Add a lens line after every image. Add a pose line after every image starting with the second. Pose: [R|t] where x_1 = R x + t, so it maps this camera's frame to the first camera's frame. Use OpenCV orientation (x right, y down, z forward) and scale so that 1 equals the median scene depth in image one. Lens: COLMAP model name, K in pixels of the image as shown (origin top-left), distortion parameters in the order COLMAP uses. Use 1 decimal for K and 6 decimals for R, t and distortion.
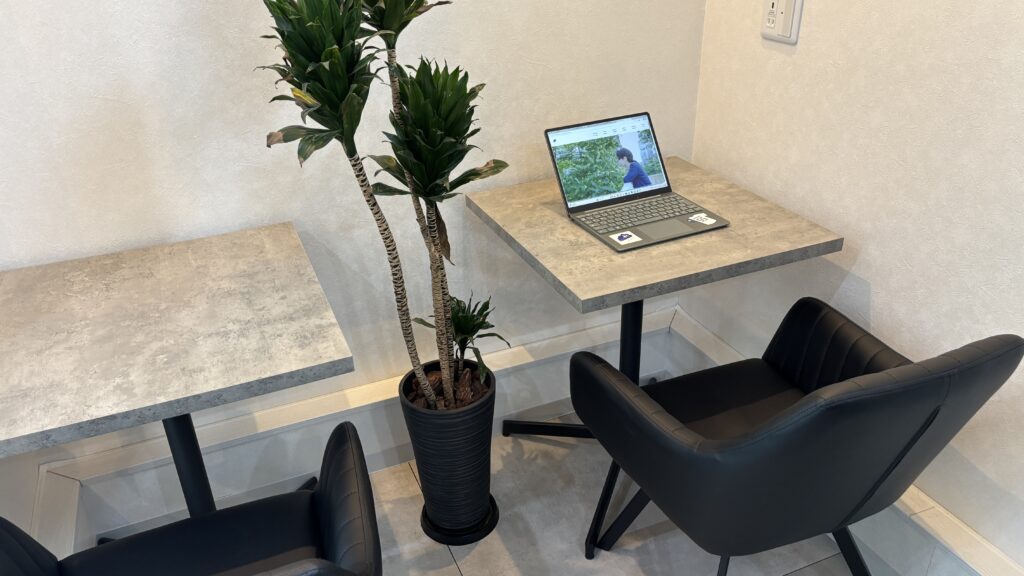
lens RADIAL K [[772.2, 0, 500.3], [0, 772.2, 296.6], [0, 0, 1]] dist [0.025572, -0.004313]
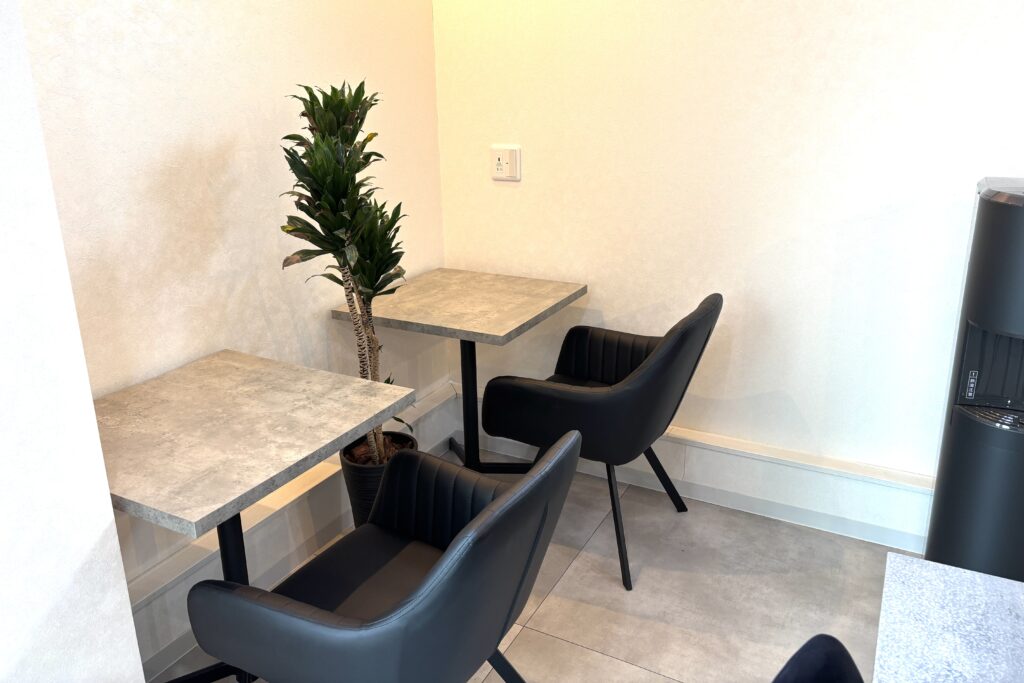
lens RADIAL K [[763.6, 0, 518.7], [0, 763.6, 302.7], [0, 0, 1]] dist [0.010346, 0.001853]
pose [[0.778381, -0.161537, 0.606653, -0.678833], [0.291469, 0.948856, -0.121319, 0.117895], [-0.556029, 0.271254, 0.785655, -0.197555]]
